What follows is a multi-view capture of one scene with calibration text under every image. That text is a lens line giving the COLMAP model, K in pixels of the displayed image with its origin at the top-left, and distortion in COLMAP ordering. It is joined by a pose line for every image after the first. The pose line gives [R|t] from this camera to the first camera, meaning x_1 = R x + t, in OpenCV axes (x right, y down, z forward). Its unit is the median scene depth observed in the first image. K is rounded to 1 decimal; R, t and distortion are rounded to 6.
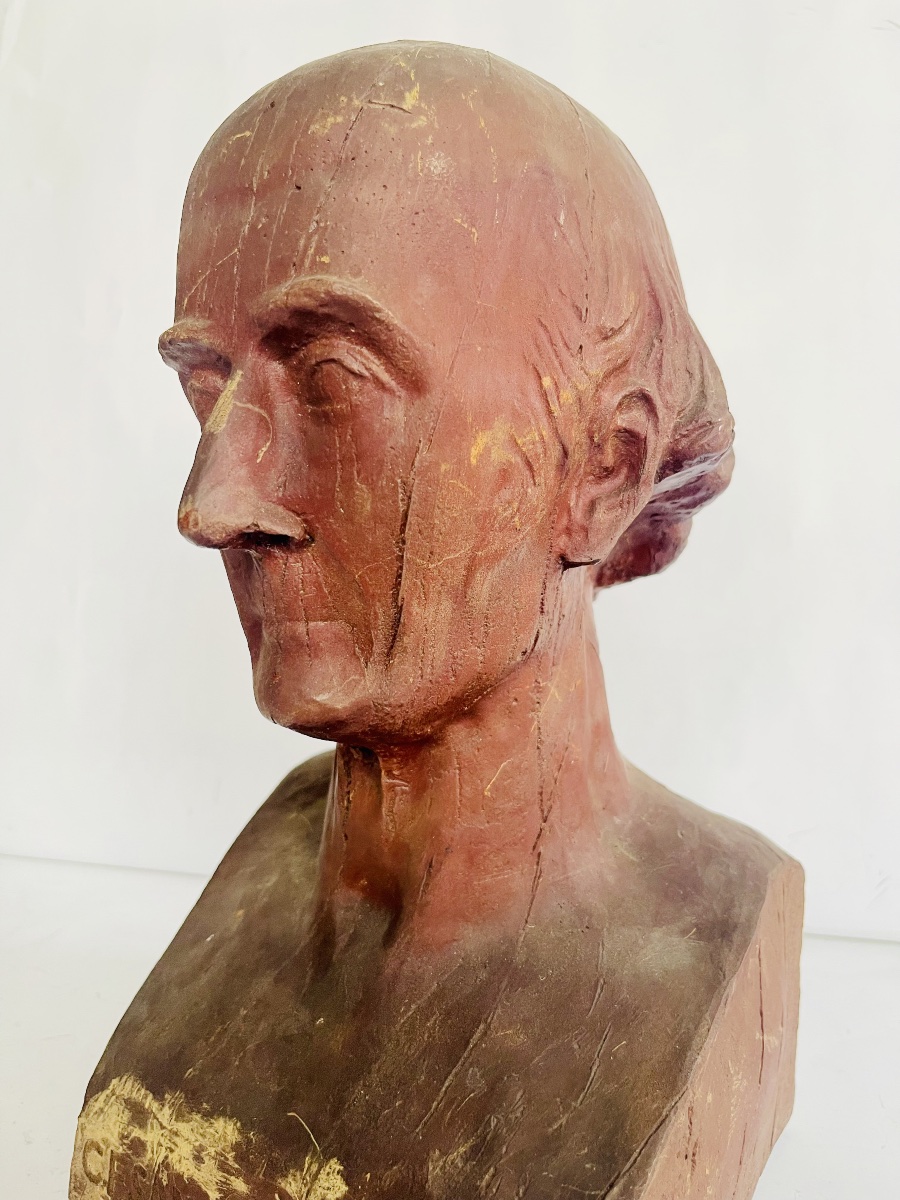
lens RADIAL K [[939.8, 0, 435.4], [0, 939.8, 601.5], [0, 0, 1]] dist [0.086237, -0.155844]
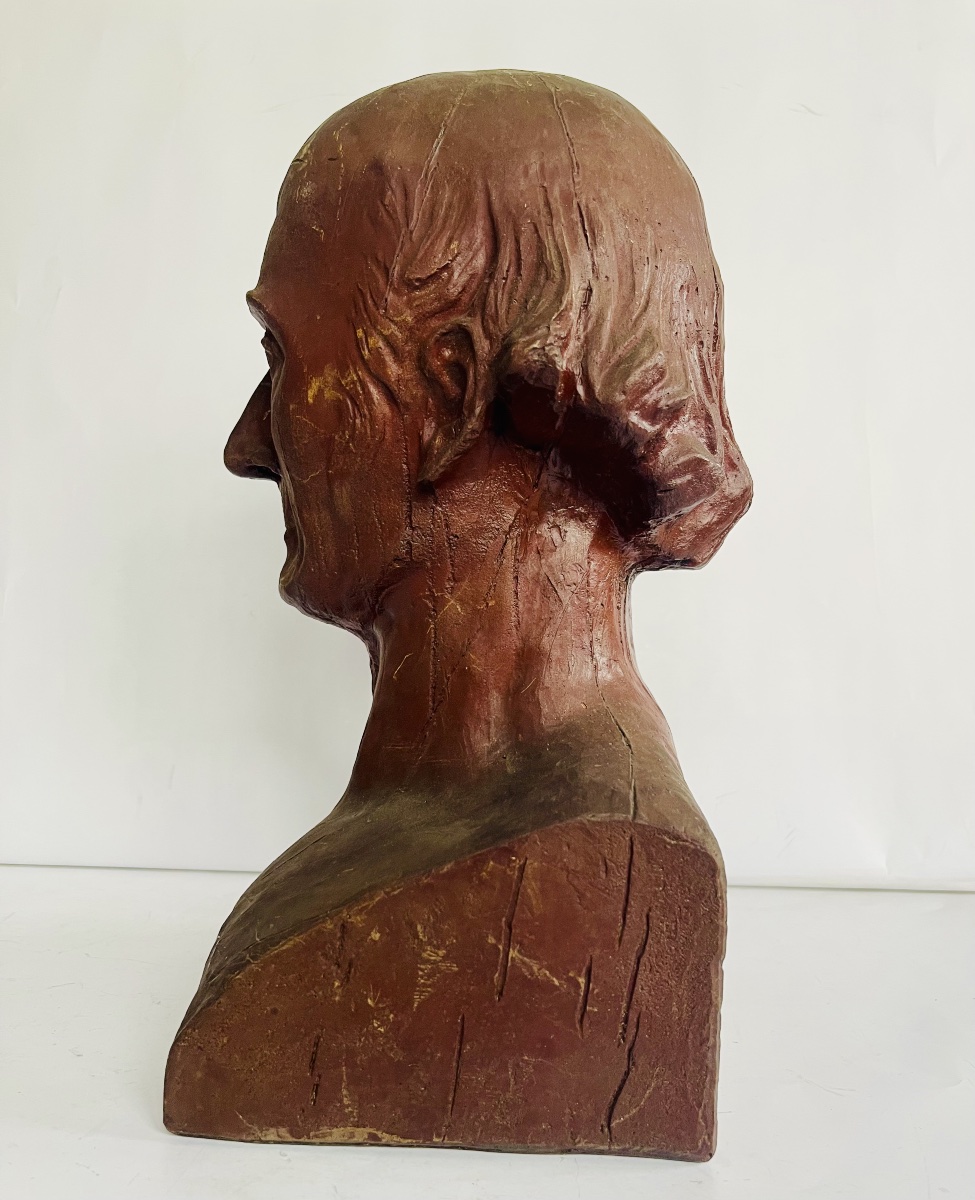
lens RADIAL K [[987.2, 0, 485.9], [0, 987.2, 662.5], [0, 0, 1]] dist [0.043191, -0.002937]
pose [[0.541637, 0.094475, -0.835287, 1.318756], [-0.120959, 0.992083, 0.033774, 0.137985], [0.831864, 0.082742, 0.548776, 0.424417]]
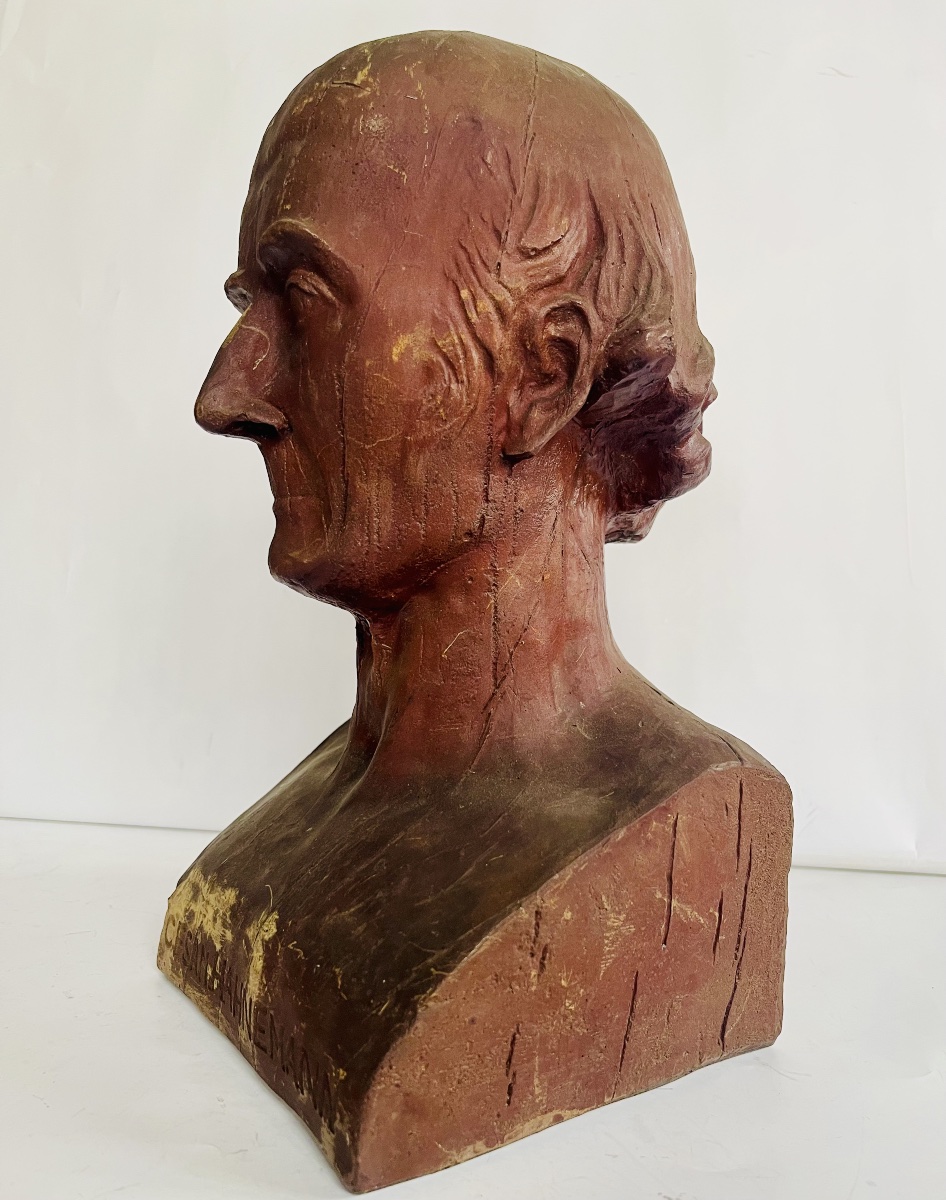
lens RADIAL K [[975.3, 0, 461.0], [0, 975.3, 643.6], [0, 0, 1]] dist [0.035413, 0.002110]
pose [[0.925484, 0.059153, -0.374140, 0.584372], [-0.068084, 0.997622, -0.010686, 0.218381], [0.372618, 0.035363, 0.927311, -0.141844]]
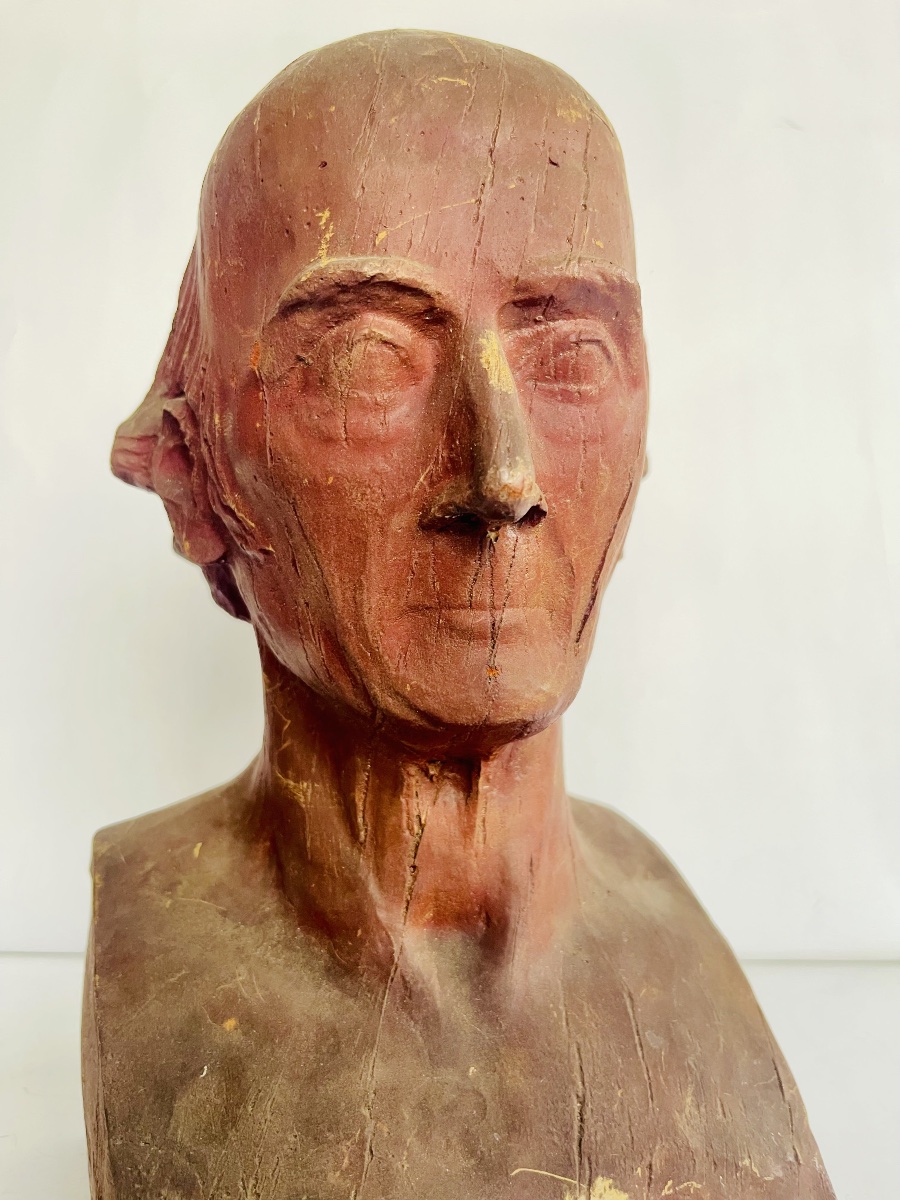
lens RADIAL K [[939.8, 0, 435.4], [0, 939.8, 601.5], [0, 0, 1]] dist [0.086237, -0.155844]
pose [[0.626251, 0.000001, 0.779621, -0.914920], [0.073407, 0.995557, -0.058967, 0.063250], [-0.776158, 0.094158, 0.623469, 0.478795]]
